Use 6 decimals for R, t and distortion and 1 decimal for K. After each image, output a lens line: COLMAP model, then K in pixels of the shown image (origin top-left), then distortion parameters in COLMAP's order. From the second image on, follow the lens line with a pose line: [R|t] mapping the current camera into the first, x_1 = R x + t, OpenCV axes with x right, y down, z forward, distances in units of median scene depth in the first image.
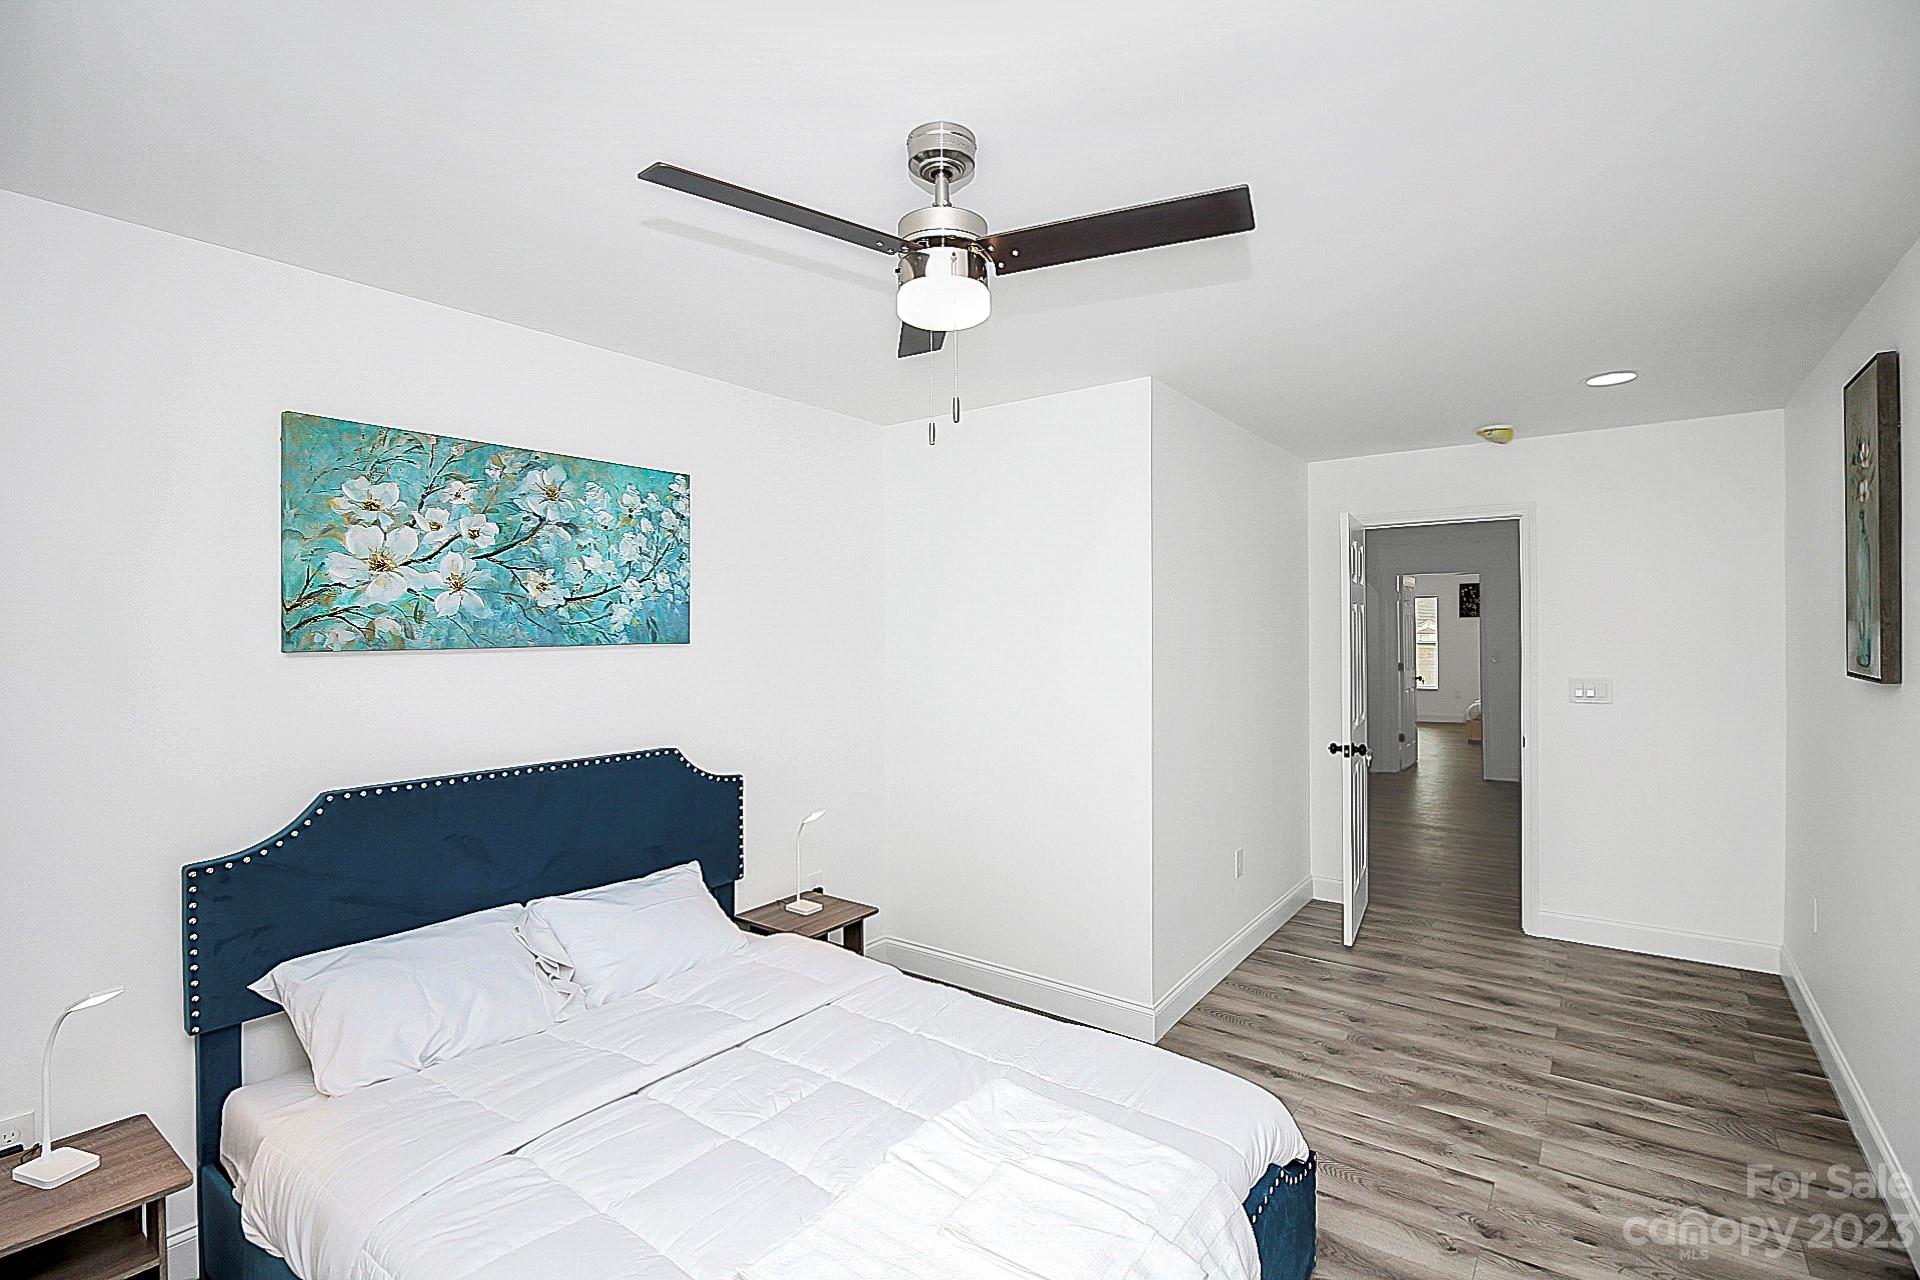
lens RADIAL K [[889.3, 0, 961.5], [0, 889.3, 636.1], [0, 0, 1]] dist [-0.000655, -0.000415]
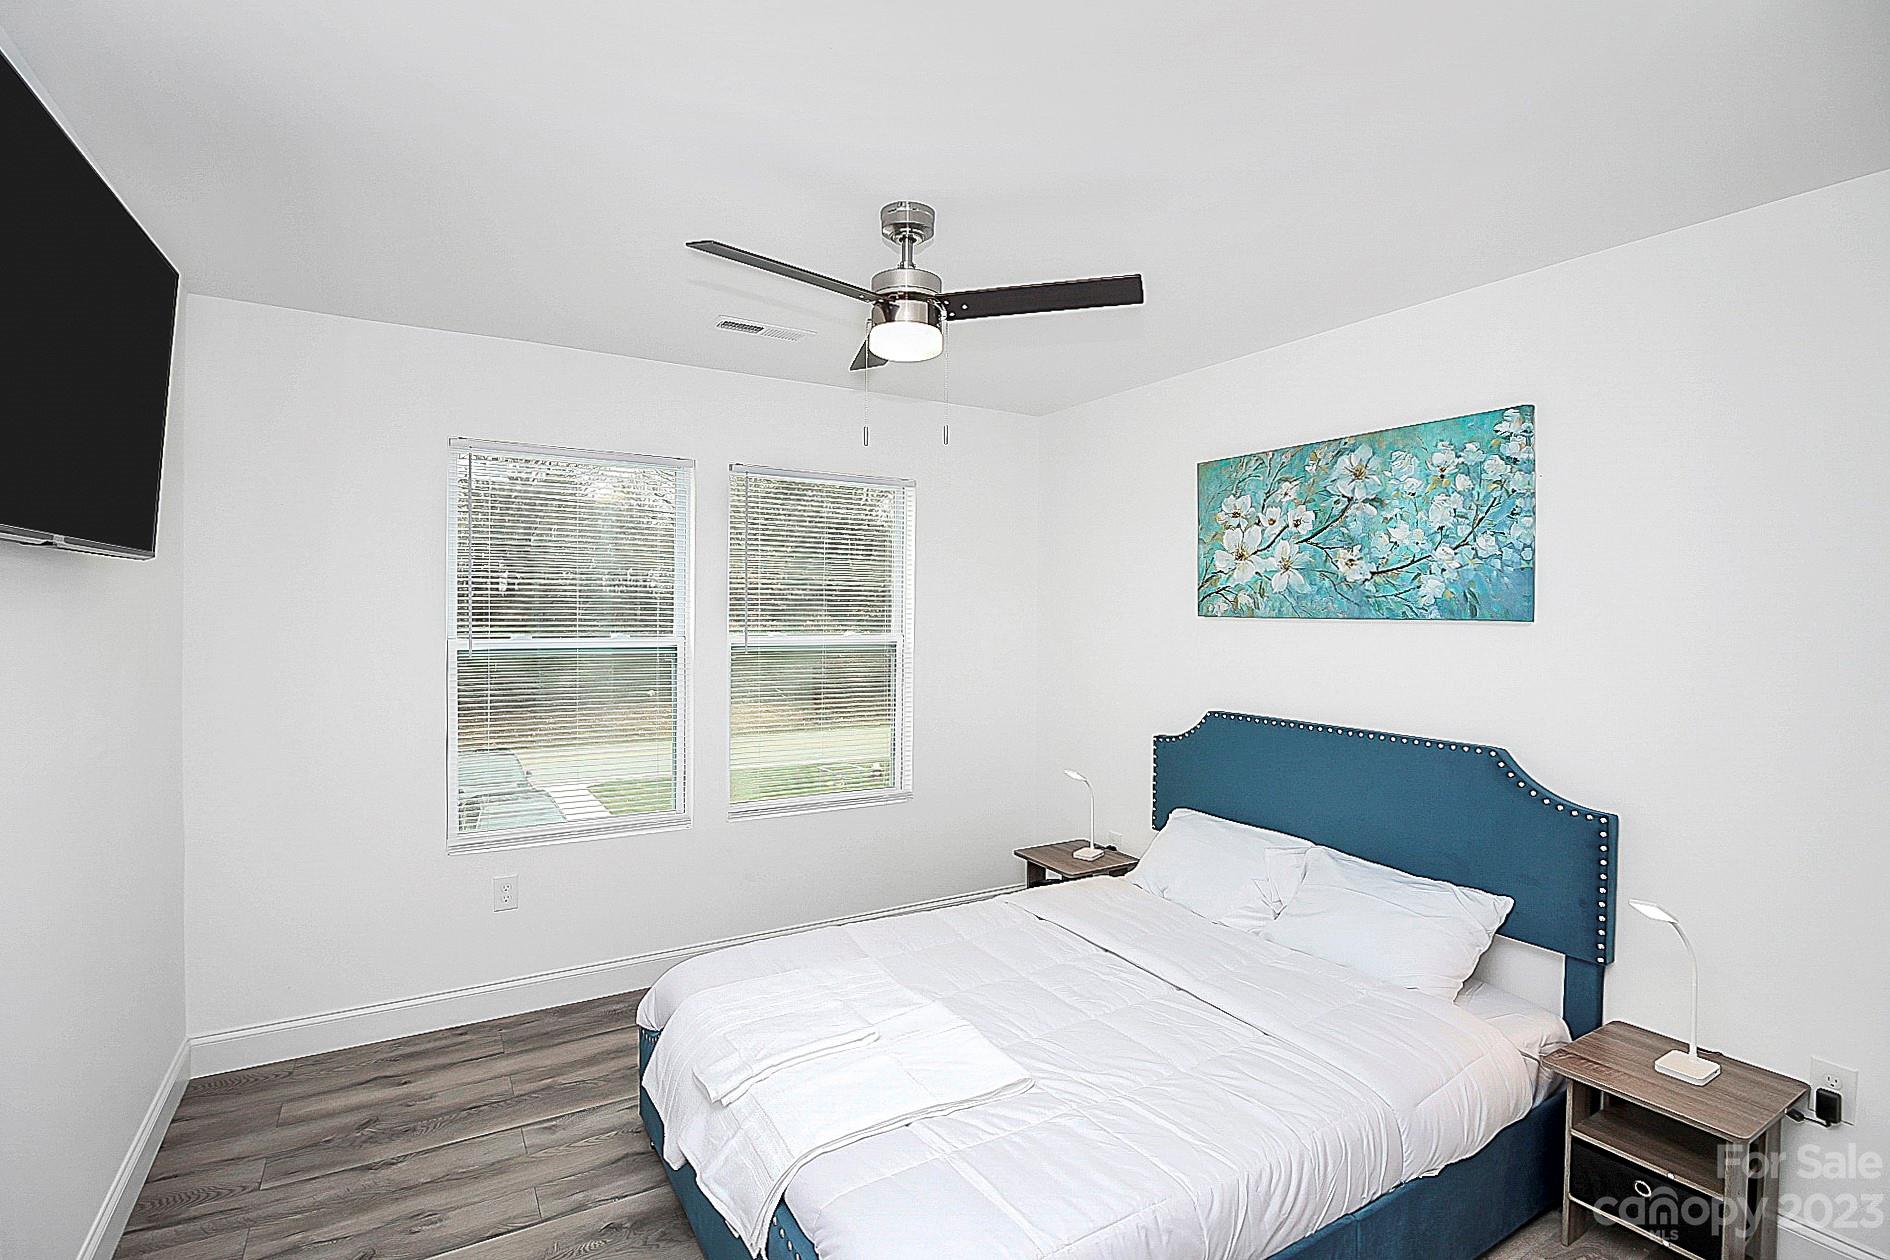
lens RADIAL K [[875.4, 0, 936.2], [0, 875.4, 629.4], [0, 0, 1]] dist [-0.000655, -0.000415]
pose [[-0.376573, 0.027912, -0.925966, 0.687640], [-0.011207, 0.999336, 0.034681, -0.006115], [0.926319, 0.023437, -0.376010, 0.928728]]
